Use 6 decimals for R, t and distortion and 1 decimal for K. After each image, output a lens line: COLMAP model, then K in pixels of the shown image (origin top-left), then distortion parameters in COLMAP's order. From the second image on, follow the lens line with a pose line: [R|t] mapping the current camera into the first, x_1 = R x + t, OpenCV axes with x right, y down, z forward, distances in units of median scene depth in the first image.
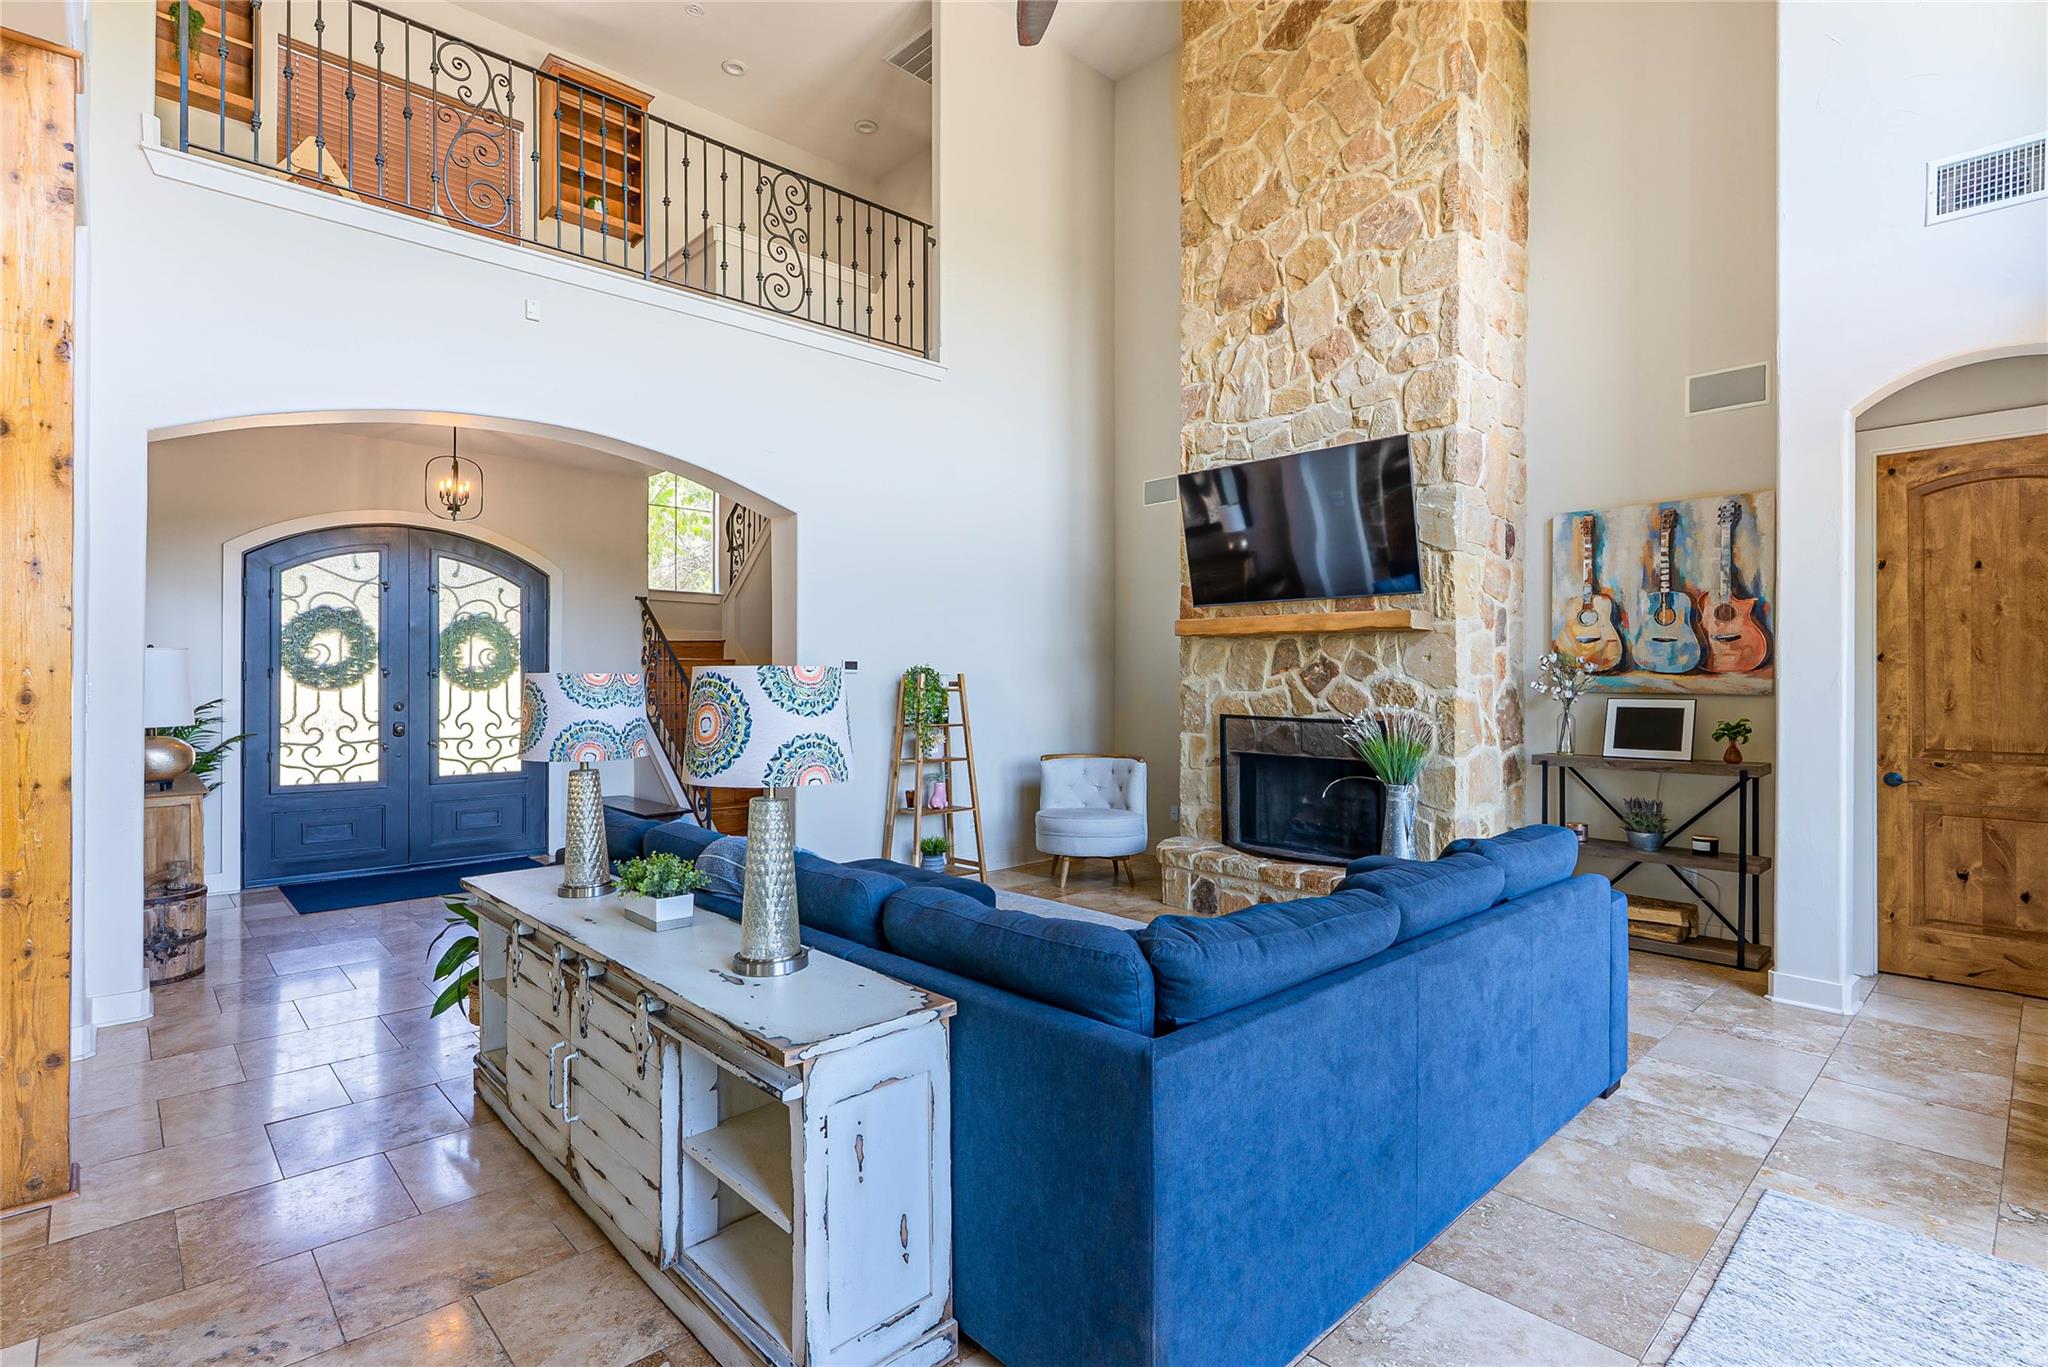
lens RADIAL K [[989.2, 0, 1033.4], [0, 989.2, 680.5], [0, 0, 1]] dist [0.007411, -0.003197]
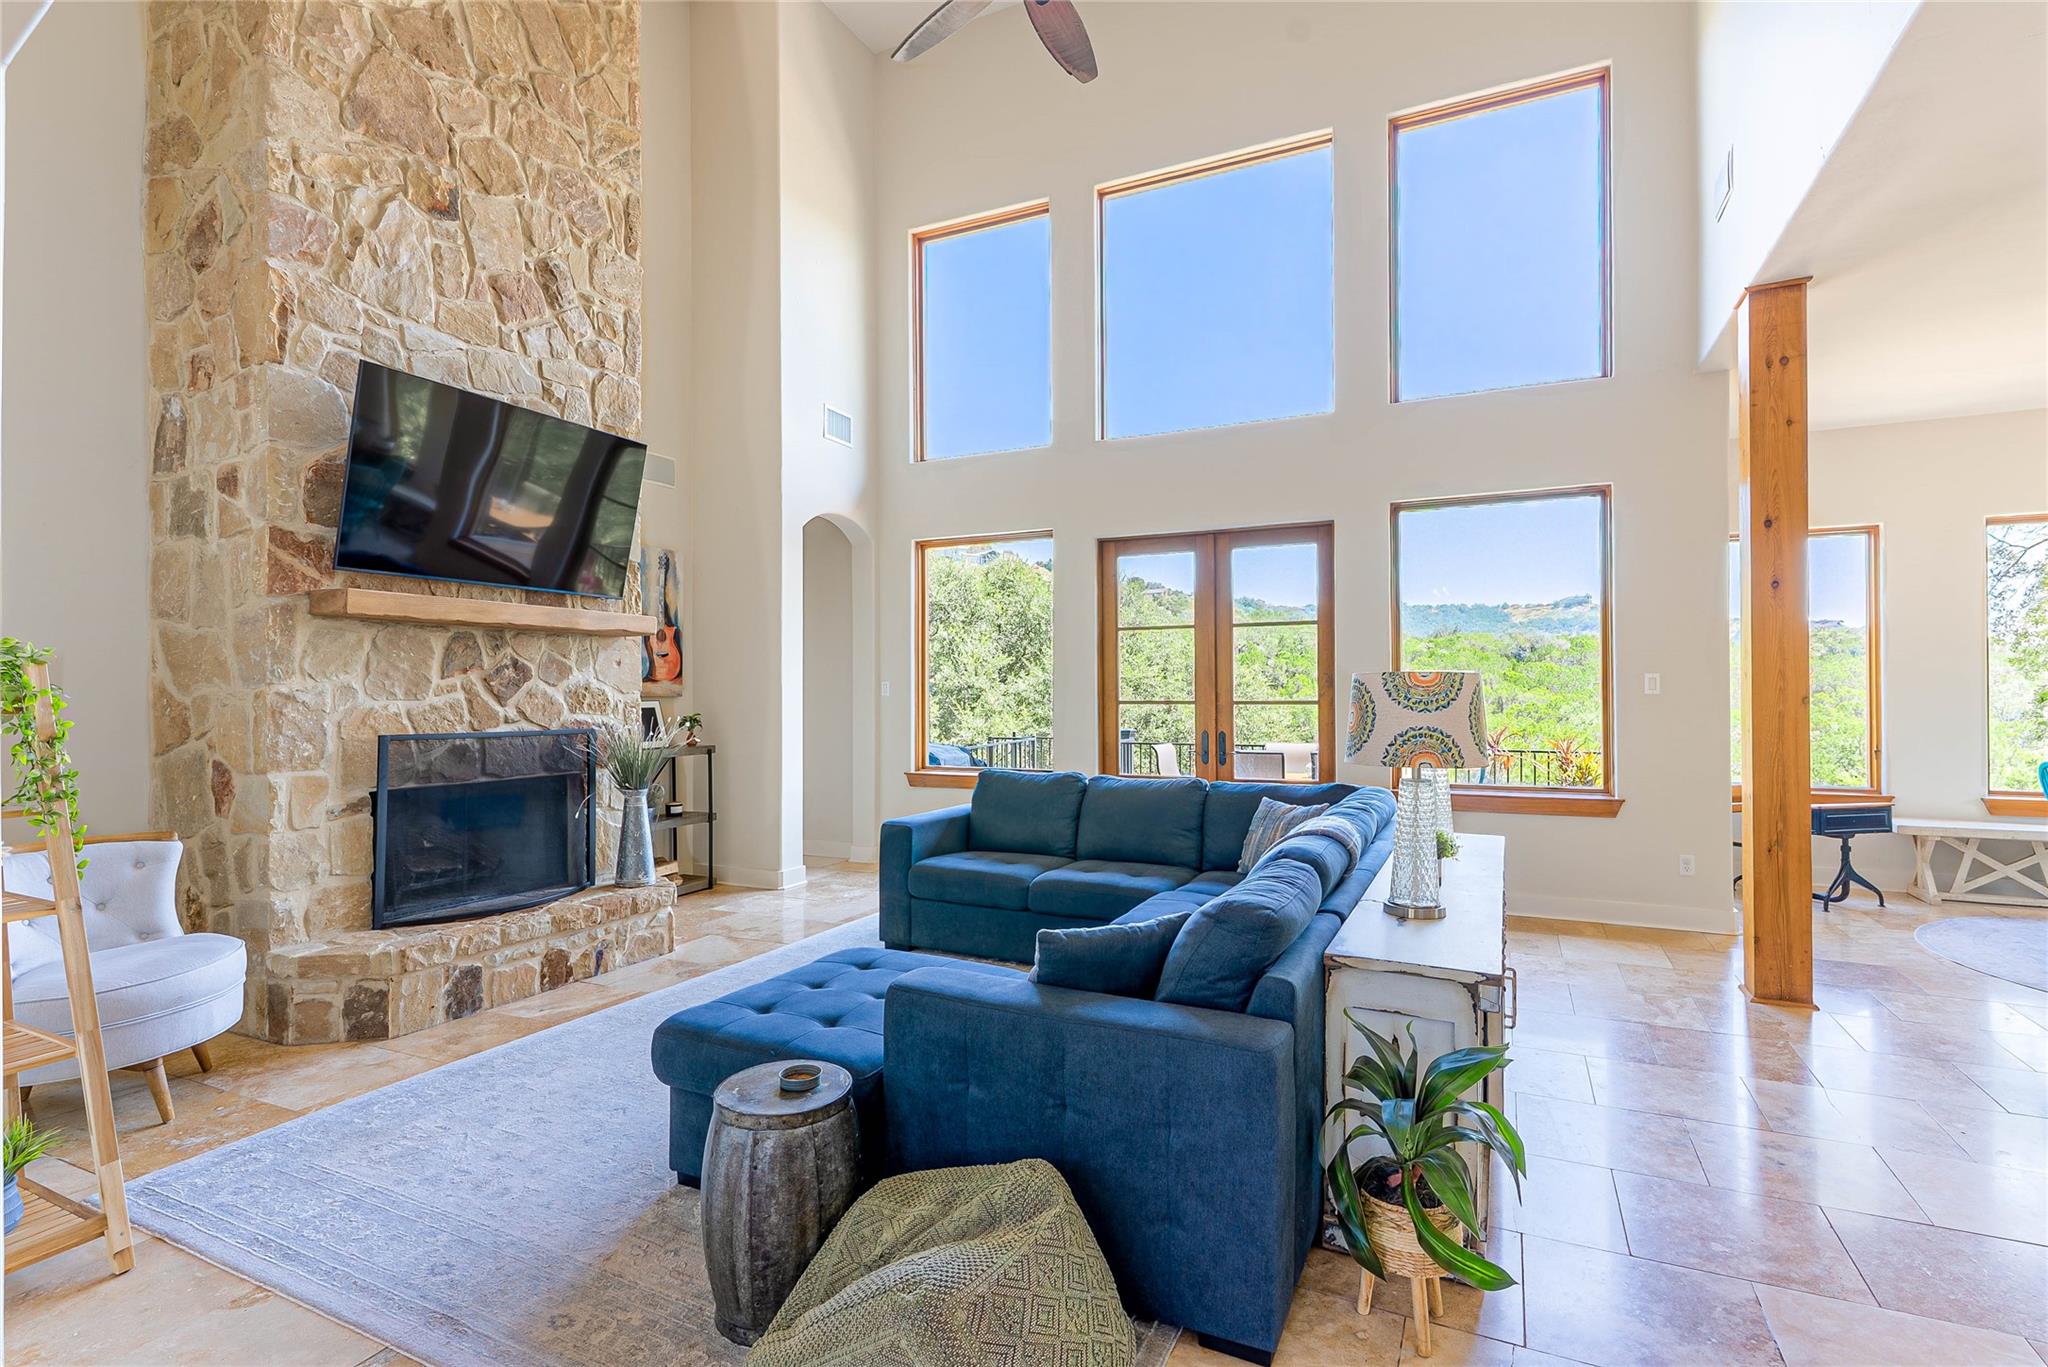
lens RADIAL K [[989.2, 0, 1071.1], [0, 989.2, 696.5], [0, 0, 1]] dist [0.007411, -0.003197]
pose [[-0.386256, -0.002288, 0.922389, -0.663552], [0.010066, 0.999927, 0.006696, 0.008357], [-0.922337, 0.011871, -0.386205, 0.896213]]
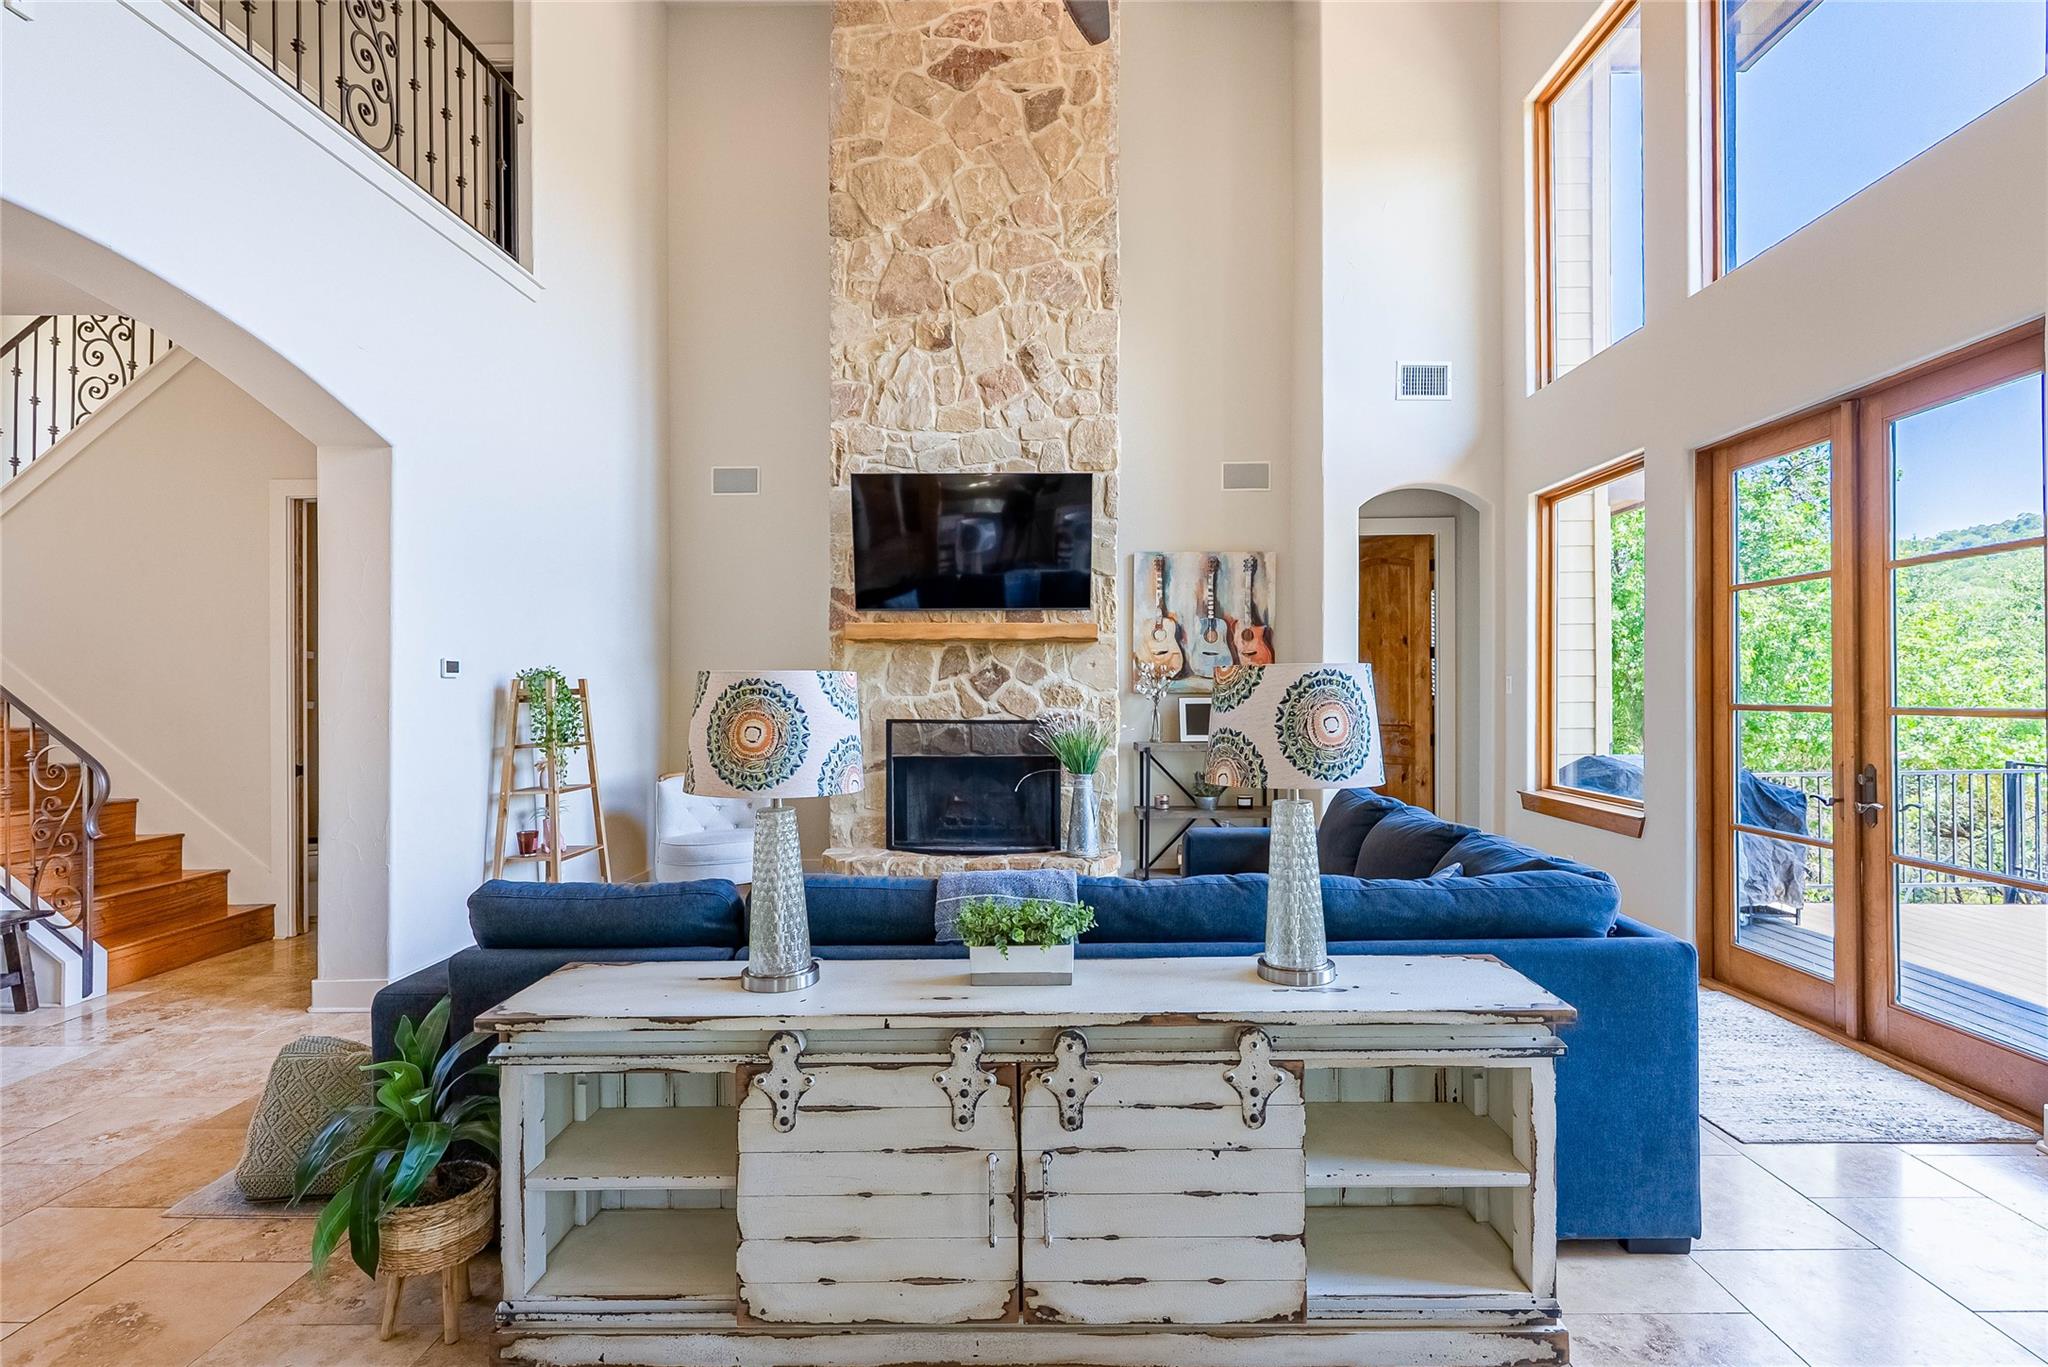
lens RADIAL K [[989.2, 0, 1053.0], [0, 989.2, 685.4], [0, 0, 1]] dist [0.007411, -0.003197]
pose [[0.693780, -0.003323, 0.720180, -0.447512], [0.006421, 0.999978, -0.001572, 0.002838], [-0.720159, 0.005715, 0.693786, 0.202426]]
